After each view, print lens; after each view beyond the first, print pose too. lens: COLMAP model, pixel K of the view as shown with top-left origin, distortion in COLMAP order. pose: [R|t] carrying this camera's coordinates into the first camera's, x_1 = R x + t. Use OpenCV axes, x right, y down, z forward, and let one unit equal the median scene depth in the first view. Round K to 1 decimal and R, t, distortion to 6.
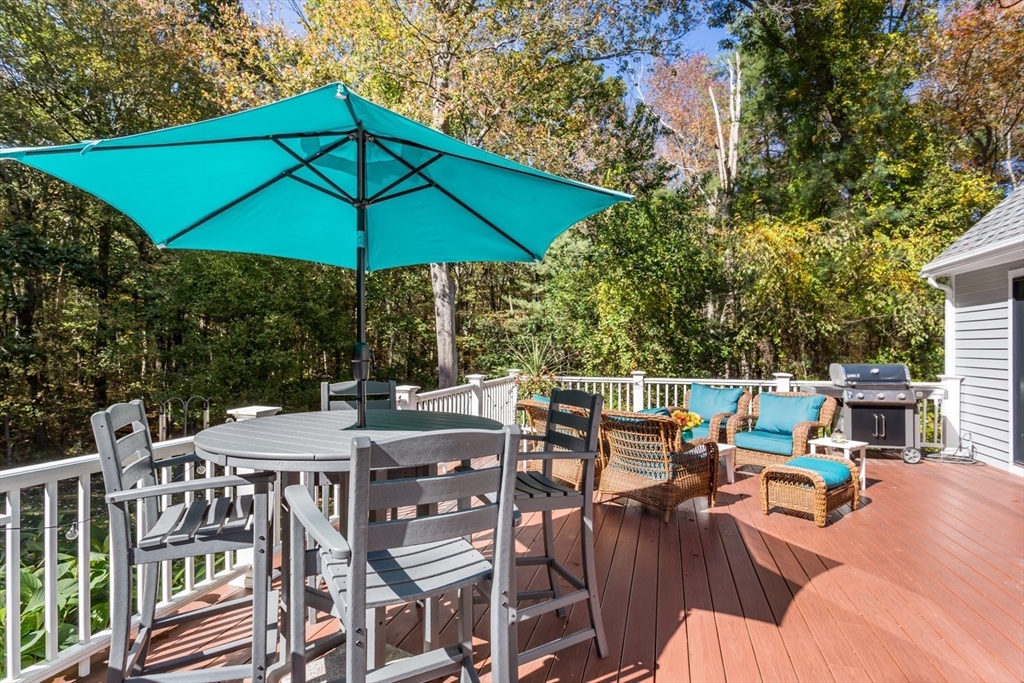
lens RADIAL K [[526.0, 0, 512.0], [0, 526.0, 341.5], [0, 0, 1]] dist [0.004538, 0.000556]
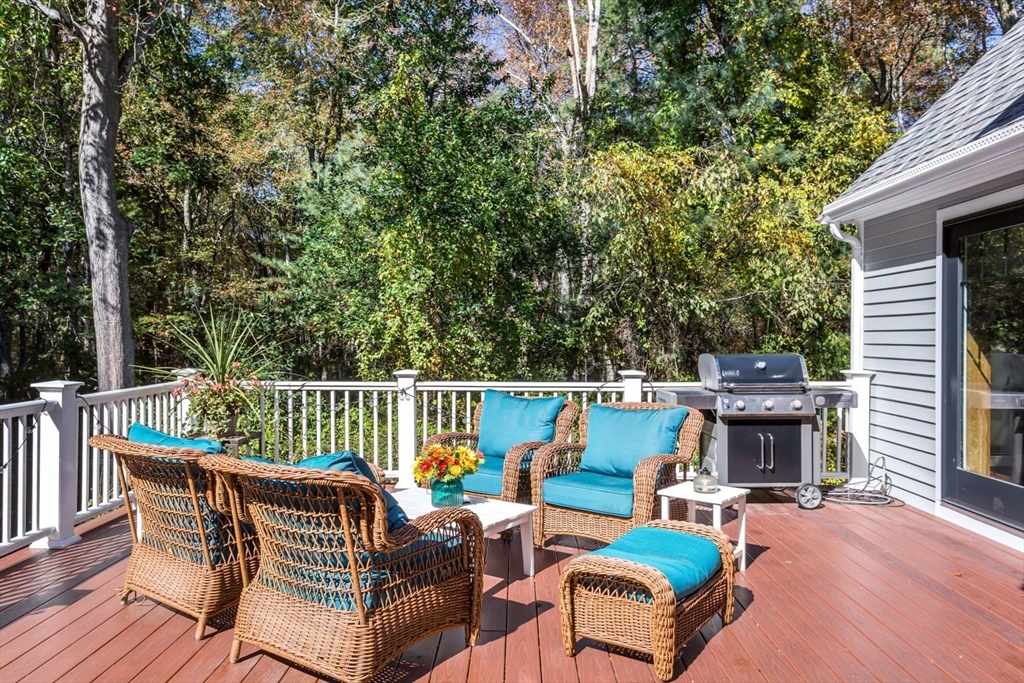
lens RADIAL K [[738.5, 0, 512.0], [0, 738.5, 341.5], [0, 0, 1]] dist [-0.005145, -0.000211]
pose [[0.961241, -0.001918, 0.275705, 0.087618], [-0.002775, 0.999858, 0.016632, 0.007657], [-0.275697, -0.016752, 0.961099, 0.129093]]
